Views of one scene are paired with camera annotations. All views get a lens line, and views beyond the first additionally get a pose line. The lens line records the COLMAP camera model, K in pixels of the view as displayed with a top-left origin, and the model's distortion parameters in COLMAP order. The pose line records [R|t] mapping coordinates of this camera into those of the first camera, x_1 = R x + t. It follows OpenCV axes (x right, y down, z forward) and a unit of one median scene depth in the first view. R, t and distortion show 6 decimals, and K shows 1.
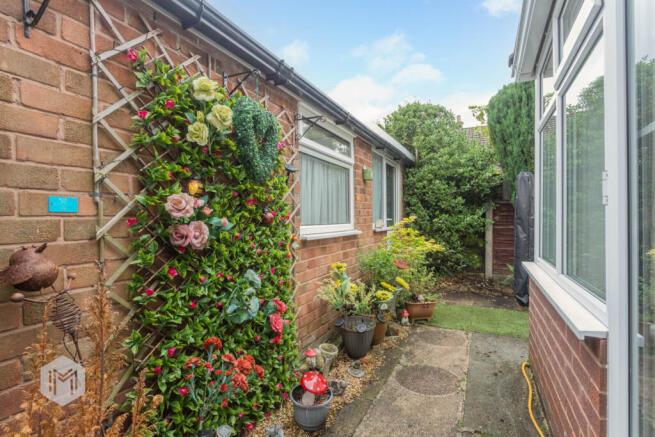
lens RADIAL K [[318.6, 0, 329.0], [0, 318.6, 223.2], [0, 0, 1]] dist [-0.001612, -0.000036]
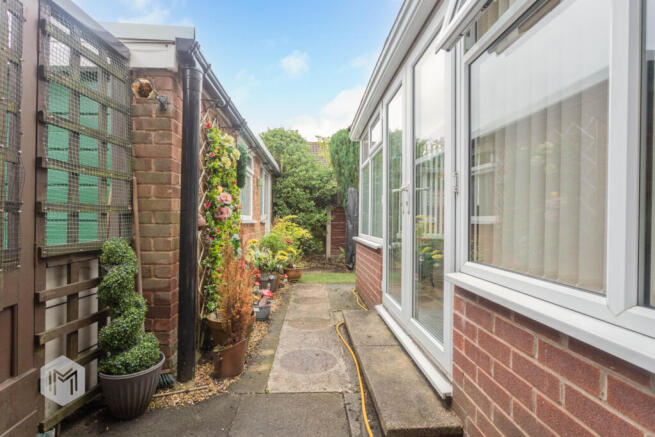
lens RADIAL K [[318.6, 0, 329.0], [0, 318.6, 223.2], [0, 0, 1]] dist [-0.001612, -0.000036]
pose [[0.873604, 0.012766, 0.486469, -0.230969], [-0.009688, 0.999914, -0.008842, 0.031823], [-0.486540, 0.003012, 0.873653, -0.305577]]
